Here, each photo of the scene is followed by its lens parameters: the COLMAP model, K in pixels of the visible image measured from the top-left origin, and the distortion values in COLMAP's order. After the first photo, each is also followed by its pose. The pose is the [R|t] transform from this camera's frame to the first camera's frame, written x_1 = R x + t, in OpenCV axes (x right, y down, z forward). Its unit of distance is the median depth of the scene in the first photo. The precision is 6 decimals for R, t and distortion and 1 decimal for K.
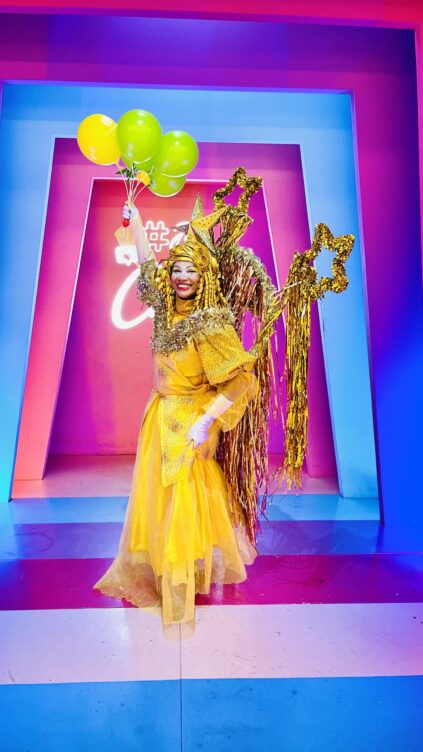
lens RADIAL K [[594.1, 0, 211.5], [0, 594.1, 374.3], [0, 0, 1]] dist [0.030287, -0.002196]
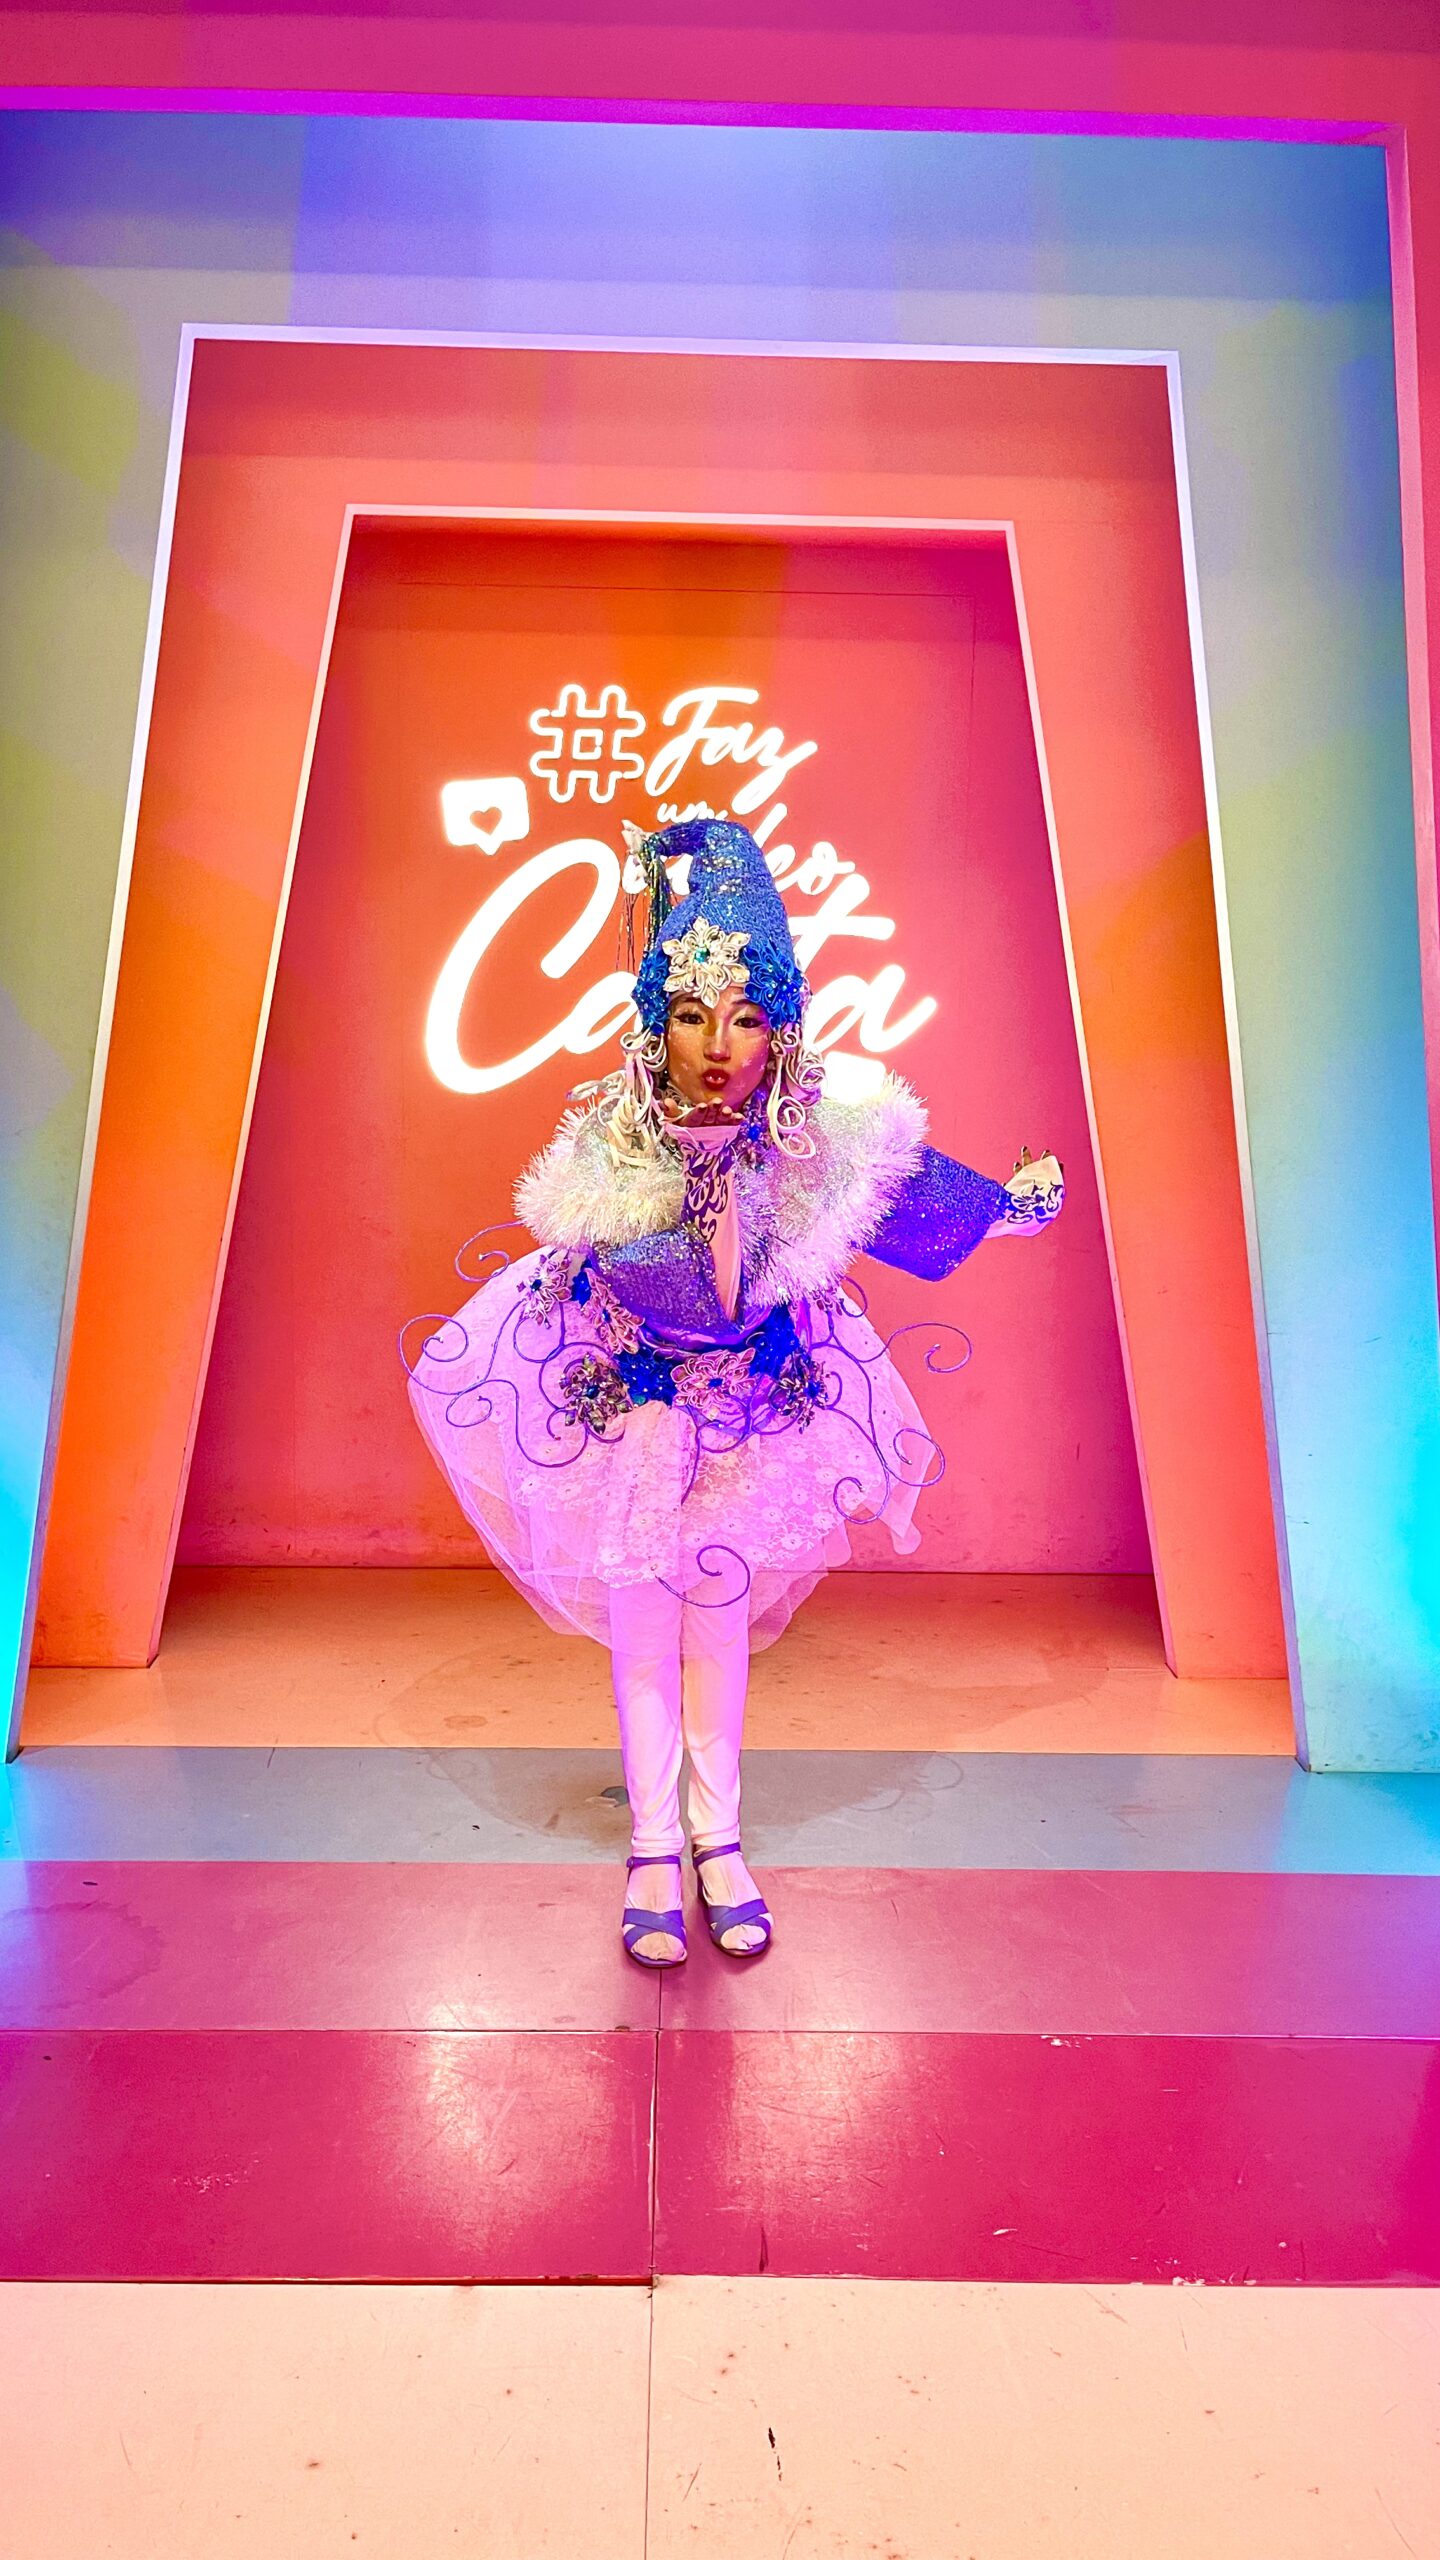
lens RADIAL K [[1948.5, 0, 733.1], [0, 1948.5, 1267.3], [0, 0, 1]] dist [-0.001262, -0.005150]
pose [[0.999337, 0.014864, -0.033247, -0.000486], [-0.014377, 0.999787, 0.014822, -0.014665], [0.033461, -0.014334, 0.999337, 0.141997]]
